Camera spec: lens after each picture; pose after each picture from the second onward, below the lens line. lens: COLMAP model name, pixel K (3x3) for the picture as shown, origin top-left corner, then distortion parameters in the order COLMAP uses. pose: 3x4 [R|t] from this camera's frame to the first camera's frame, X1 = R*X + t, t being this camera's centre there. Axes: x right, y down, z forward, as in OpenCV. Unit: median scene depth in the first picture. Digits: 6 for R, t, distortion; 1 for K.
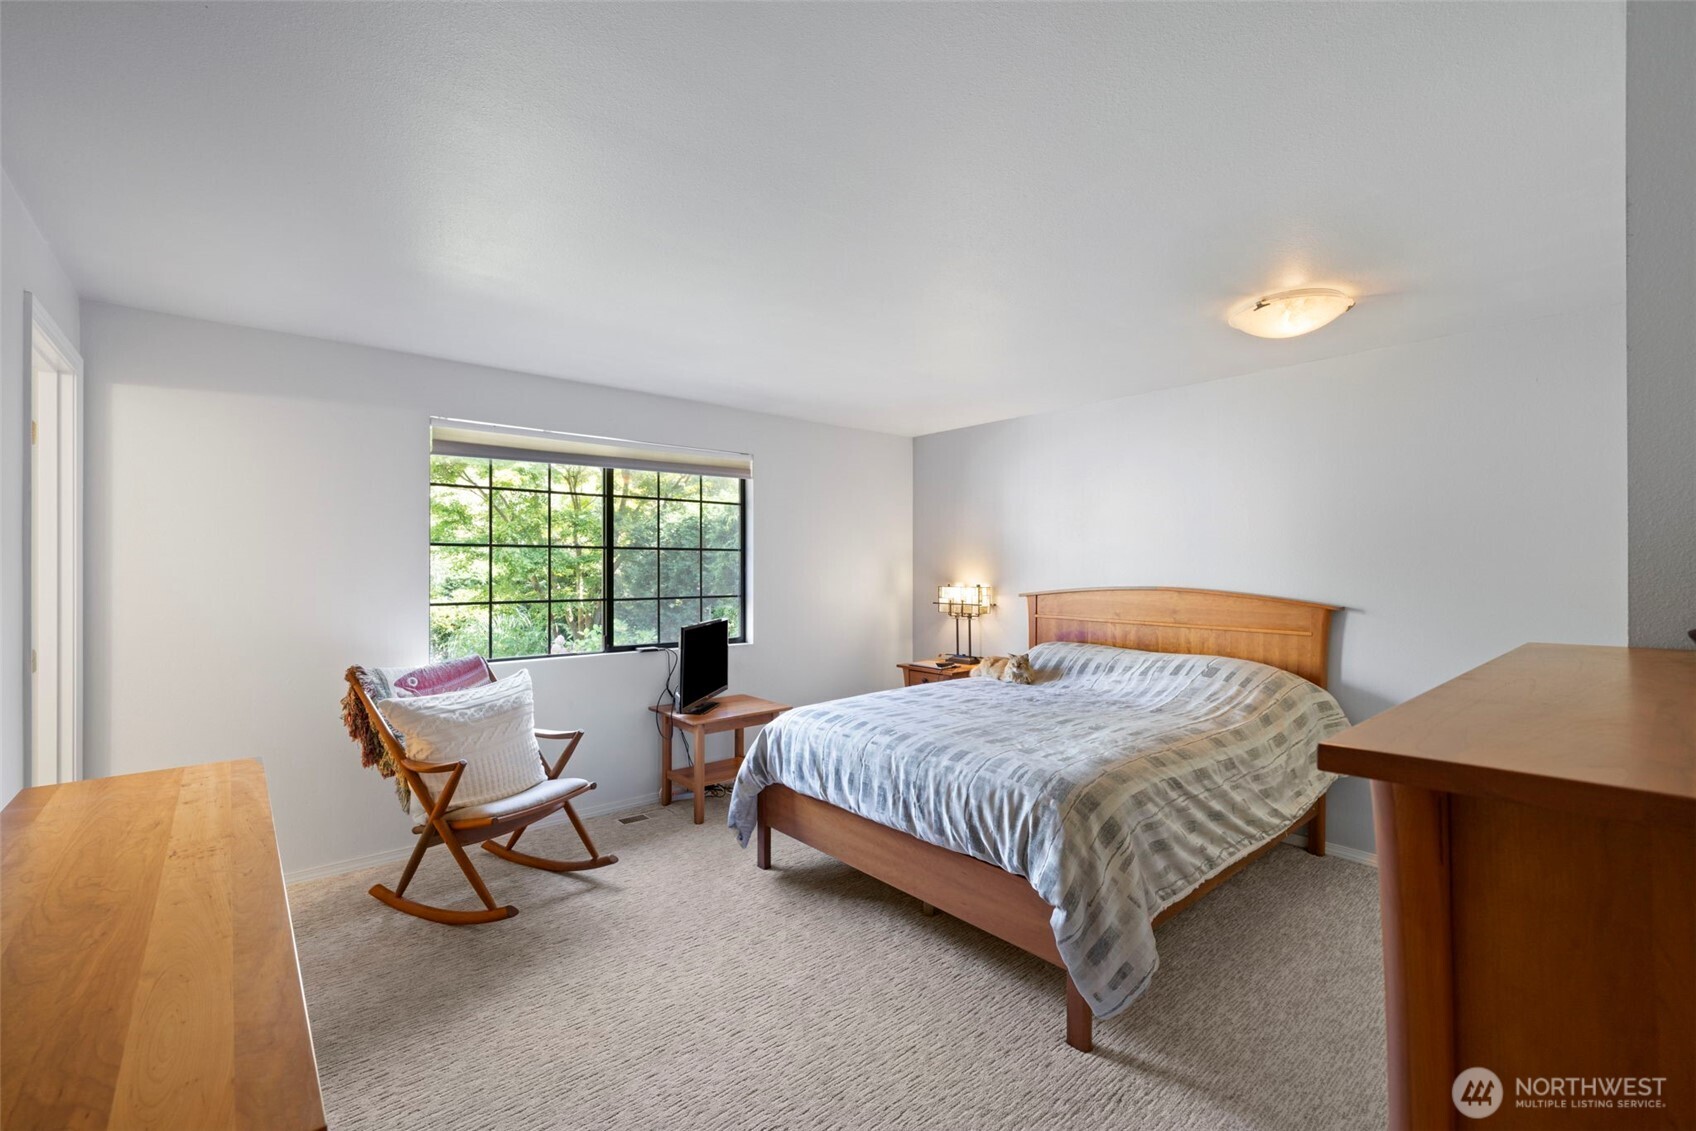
lens RADIAL K [[705.8, 0, 847.0], [0, 705.8, 568.1], [0, 0, 1]] dist [0.012791, 0.001895]
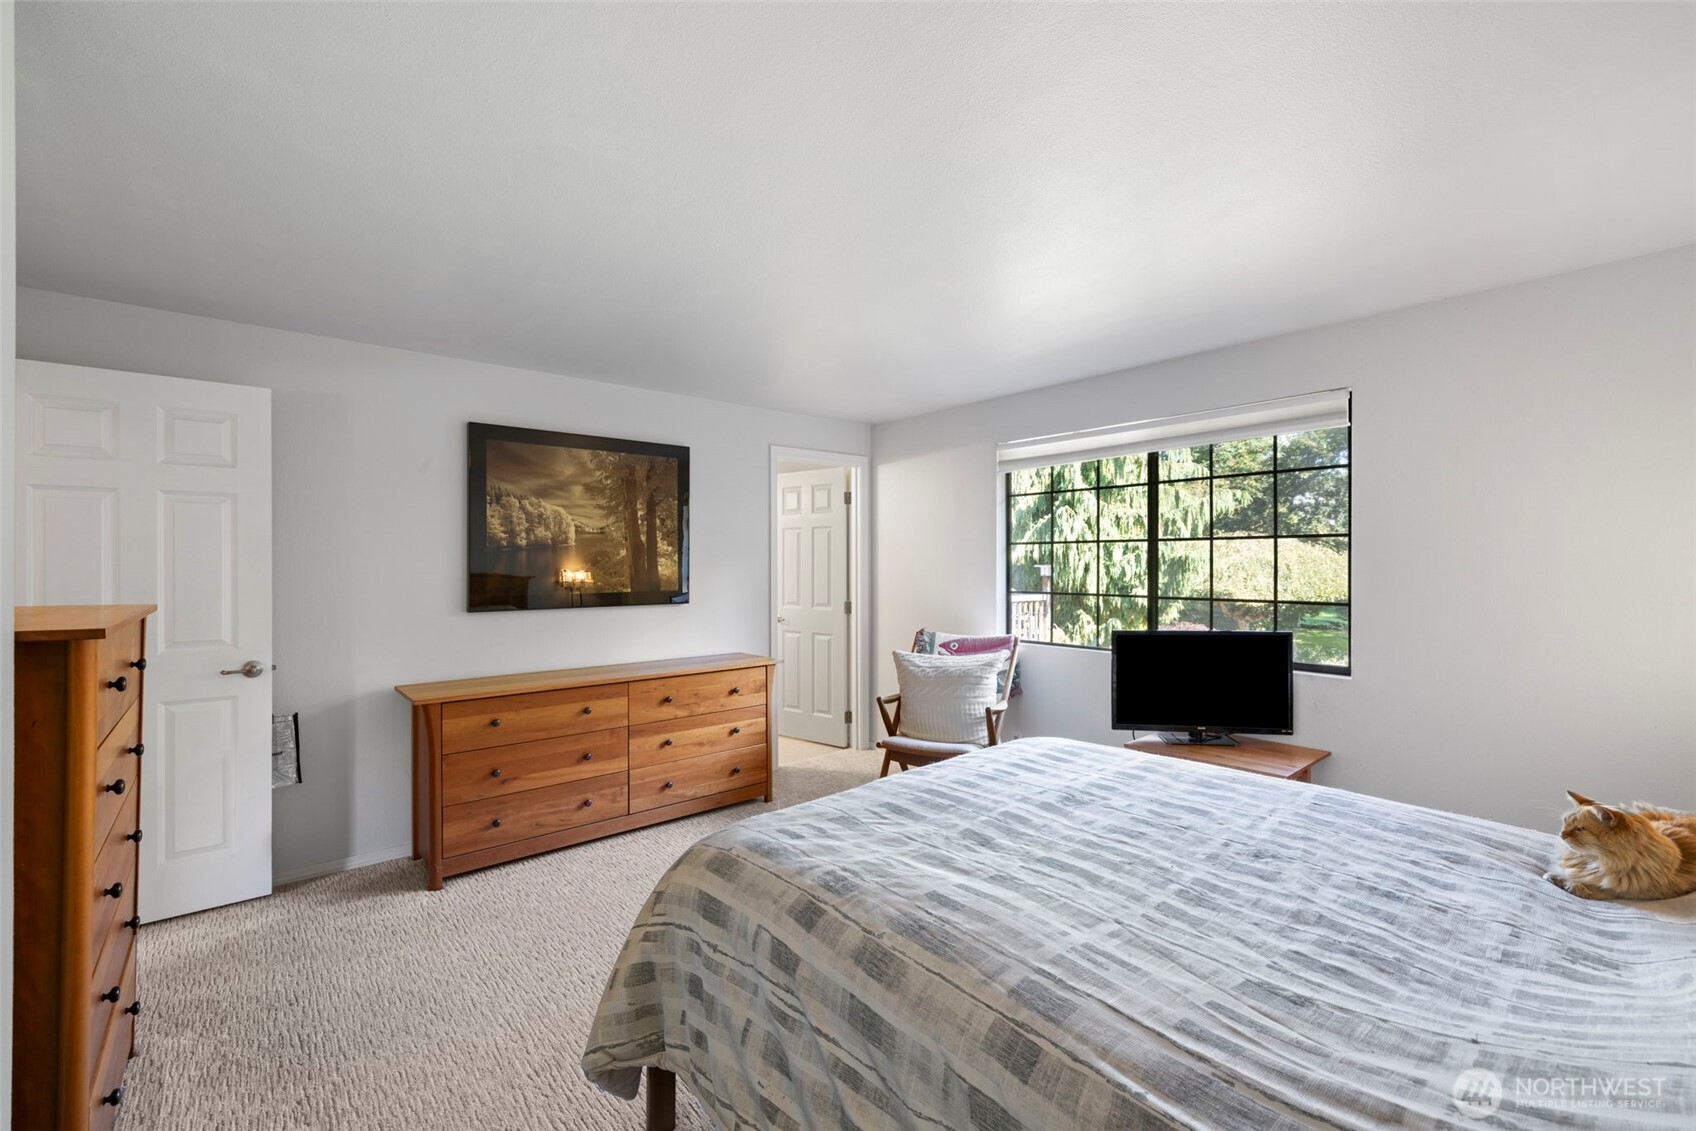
lens RADIAL K [[705.8, 0, 847.3], [0, 705.8, 563.3], [0, 0, 1]] dist [0.012791, 0.001895]
pose [[0.013175, -0.000677, -0.999913, 0.778255], [0.003230, 0.999995, -0.000634, 0.000621], [0.999908, -0.003221, 0.013177, 0.802311]]
